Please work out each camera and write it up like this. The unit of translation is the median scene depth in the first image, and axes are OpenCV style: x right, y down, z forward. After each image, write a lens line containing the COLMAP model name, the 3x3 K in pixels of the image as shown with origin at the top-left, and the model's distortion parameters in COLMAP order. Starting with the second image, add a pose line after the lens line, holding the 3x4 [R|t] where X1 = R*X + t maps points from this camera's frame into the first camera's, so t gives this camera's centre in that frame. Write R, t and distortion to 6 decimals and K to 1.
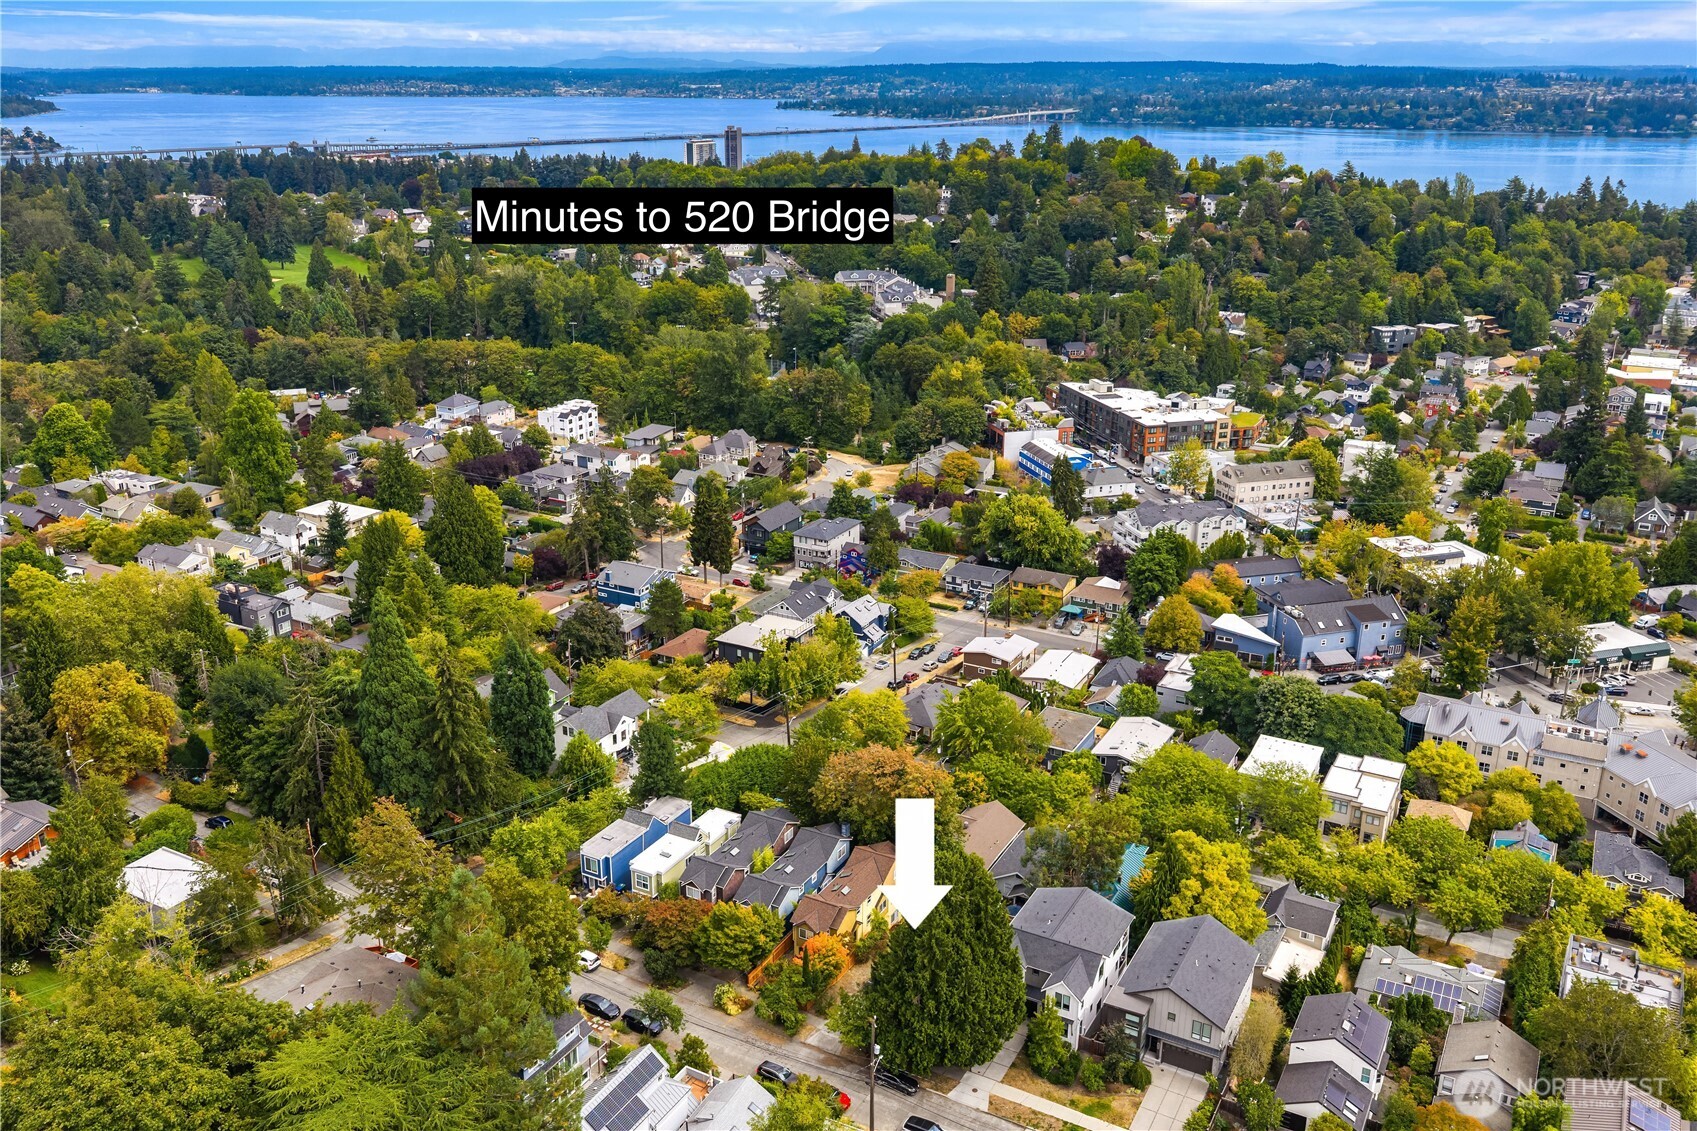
lens RADIAL K [[1380.0, 0, 848.5], [0, 1380.0, 565.5], [0, 0, 1]] dist [-0.003198, -0.001751]
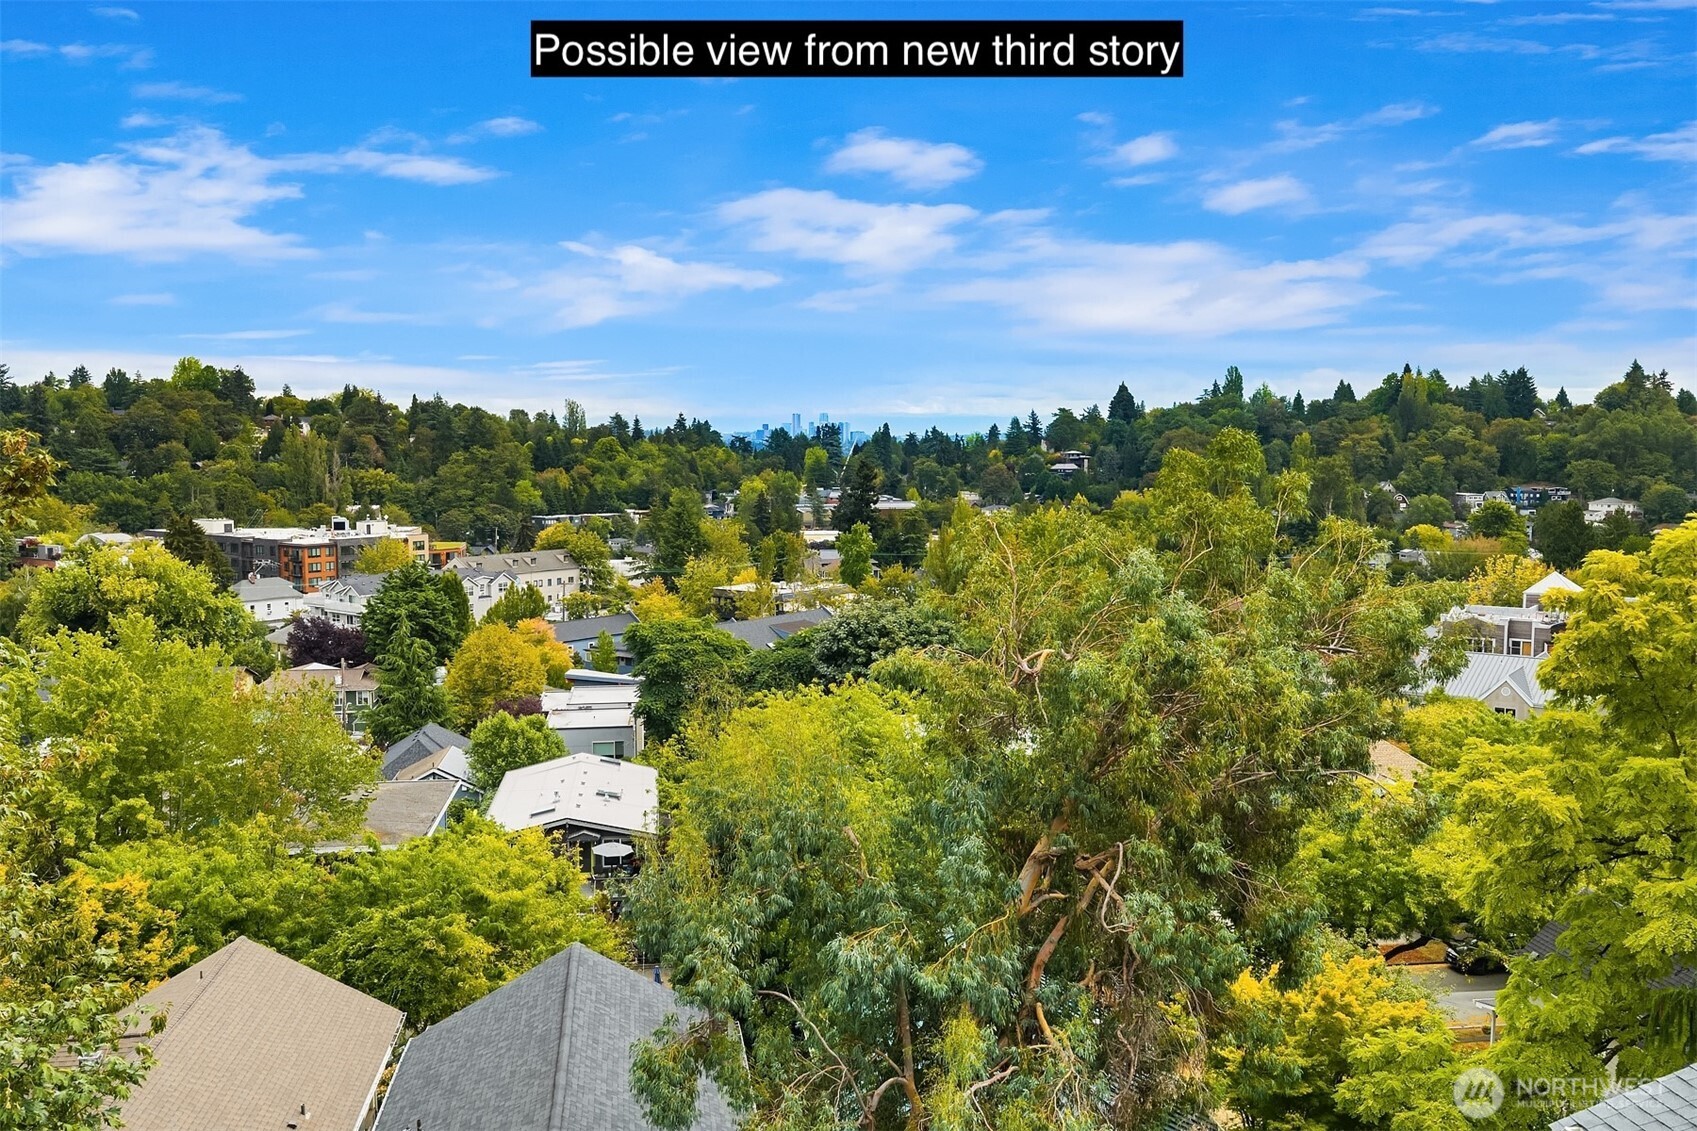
lens RADIAL K [[1380.0, 0, 848.5], [0, 1380.0, 565.5], [0, 0, 1]] dist [-0.003198, -0.001751]
pose [[0.793607, -0.051356, 0.606259, 0.016778], [0.203688, 0.961360, -0.185196, 0.050156], [-0.573322, 0.270461, 0.773403, 0.224928]]
